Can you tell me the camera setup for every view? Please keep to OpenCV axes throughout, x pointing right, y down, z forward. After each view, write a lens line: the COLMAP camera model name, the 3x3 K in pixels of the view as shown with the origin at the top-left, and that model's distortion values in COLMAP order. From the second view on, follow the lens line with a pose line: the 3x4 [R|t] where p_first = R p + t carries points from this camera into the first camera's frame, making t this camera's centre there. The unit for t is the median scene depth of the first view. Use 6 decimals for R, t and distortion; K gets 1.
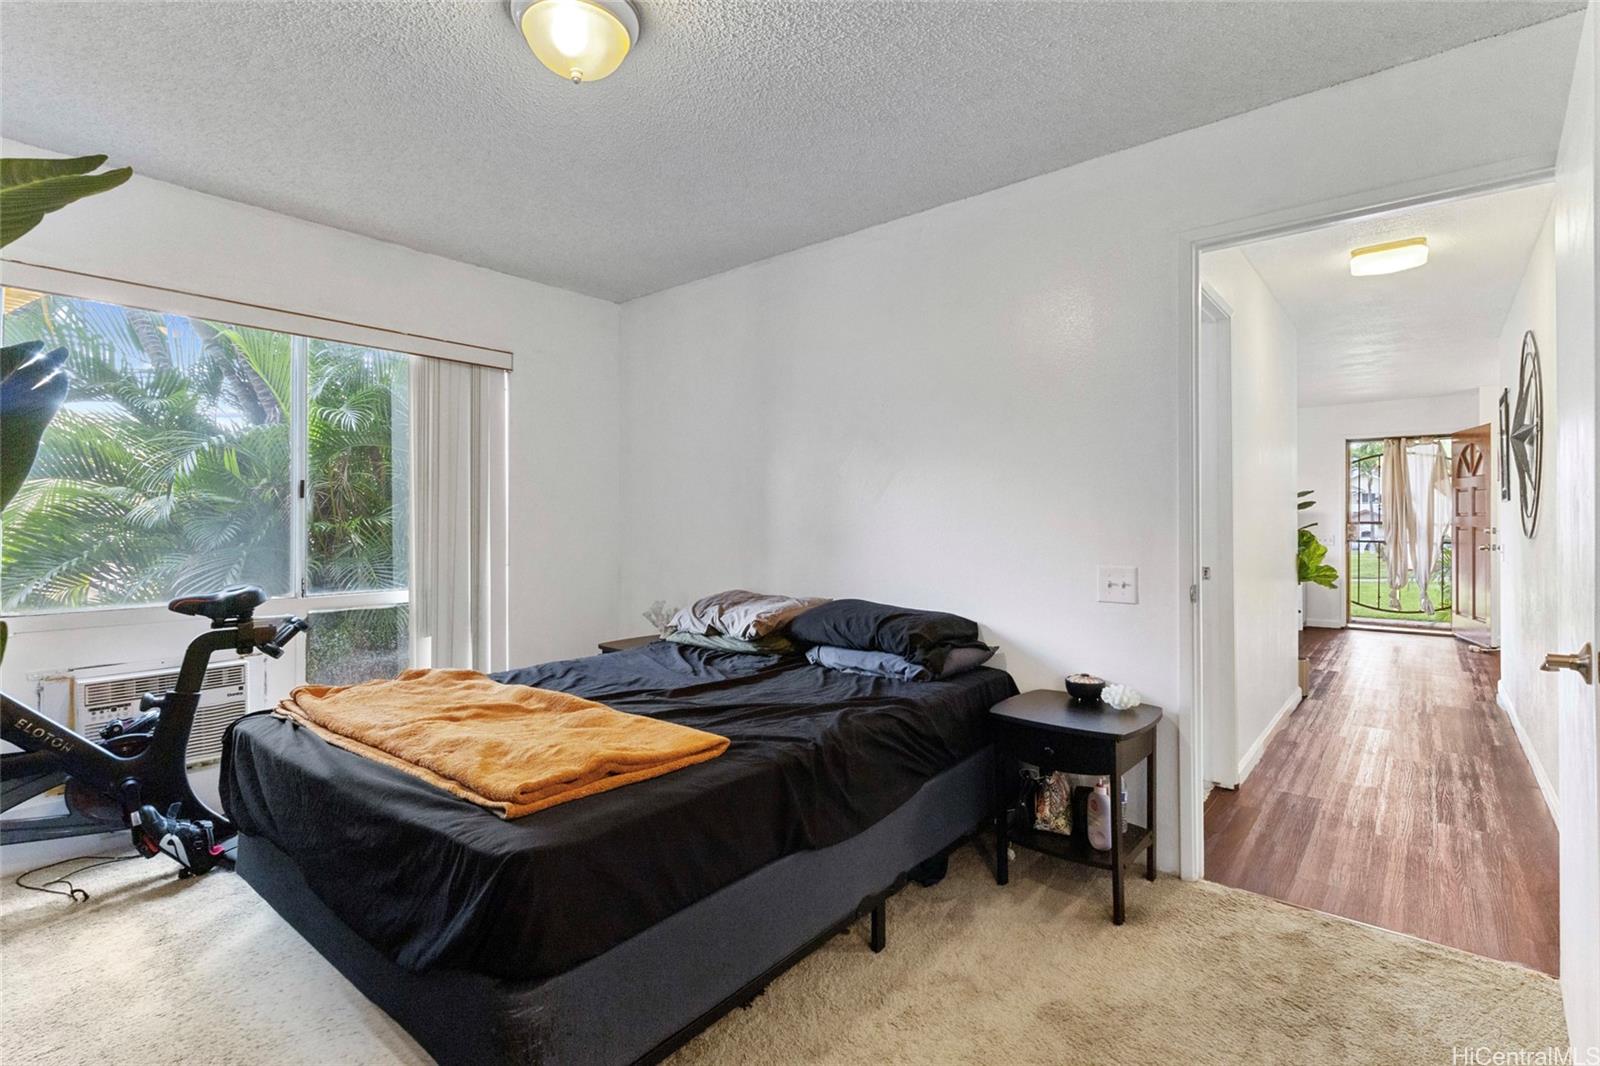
lens RADIAL K [[743.1, 0, 802.0], [0, 743.1, 521.8], [0, 0, 1]] dist [0.003090, 0.000991]
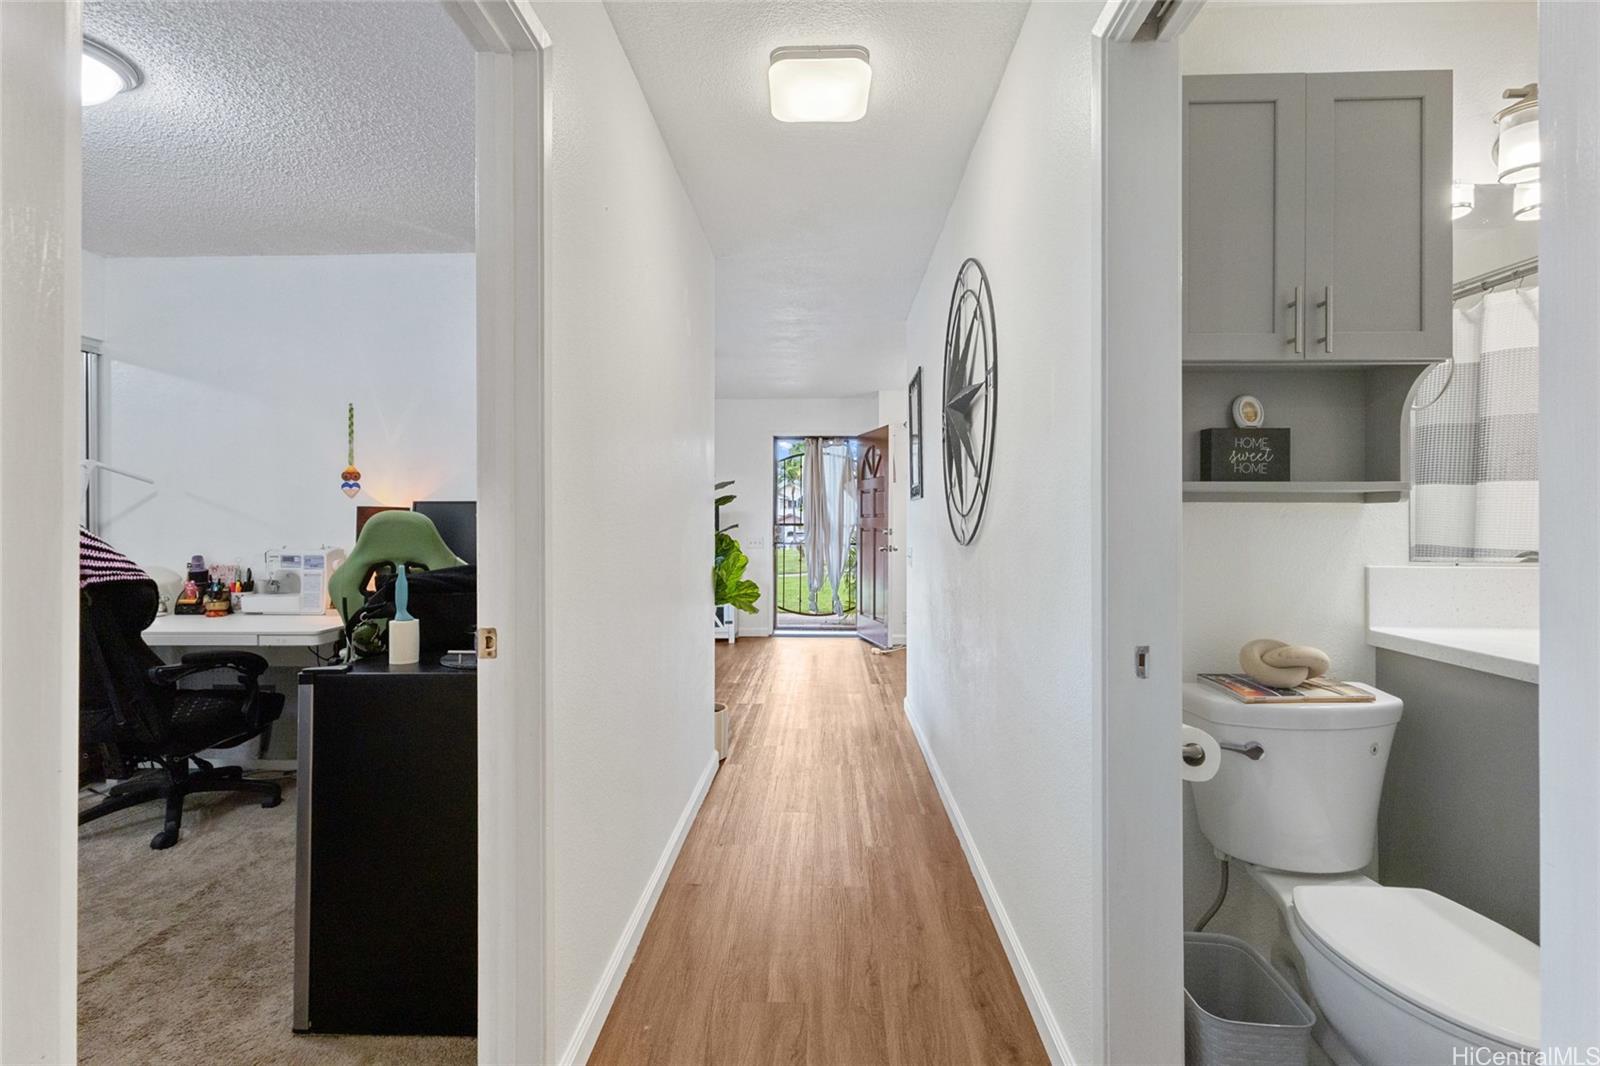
lens RADIAL K [[743.1, 0, 802.0], [0, 743.1, 521.8], [0, 0, 1]] dist [0.003090, 0.000991]
pose [[0.788156, 0.002004, 0.615472, 0.198516], [-0.001247, 0.999998, -0.001659, -0.000042], [-0.615474, 0.000540, 0.788157, 0.259660]]
